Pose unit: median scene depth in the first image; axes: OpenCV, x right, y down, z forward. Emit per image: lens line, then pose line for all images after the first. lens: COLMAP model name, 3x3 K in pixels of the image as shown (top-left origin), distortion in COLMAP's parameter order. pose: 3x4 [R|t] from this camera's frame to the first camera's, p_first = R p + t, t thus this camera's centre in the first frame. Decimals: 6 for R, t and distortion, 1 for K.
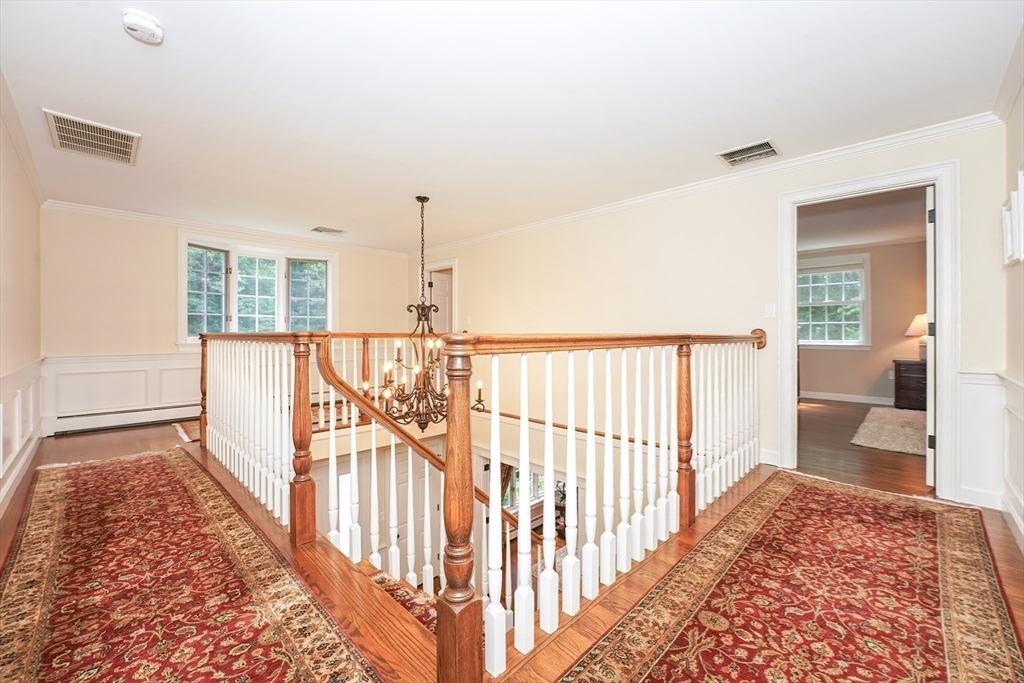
lens RADIAL K [[415.3, 0, 509.0], [0, 415.3, 336.7], [0, 0, 1]] dist [-0.018947, -0.000239]
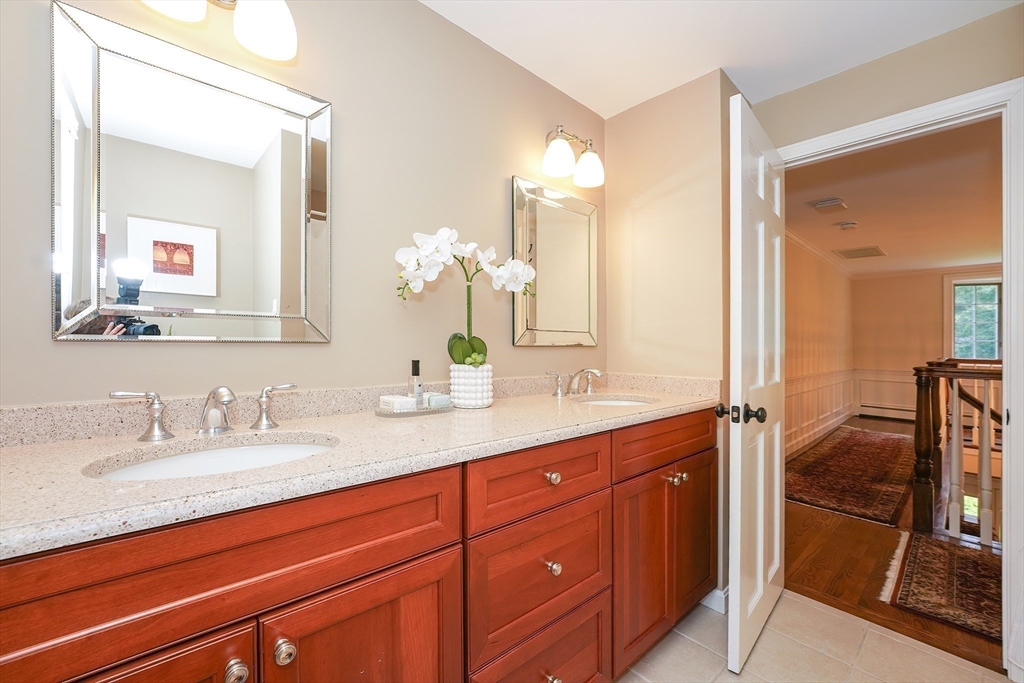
lens RADIAL K [[415.3, 0, 509.4], [0, 415.3, 346.0], [0, 0, 1]] dist [-0.018947, -0.000239]
pose [[-0.065515, -0.003080, -0.997847, 1.805643], [0.002712, 0.999991, -0.003265, -0.123887], [0.997848, -0.002920, -0.065506, -0.924343]]
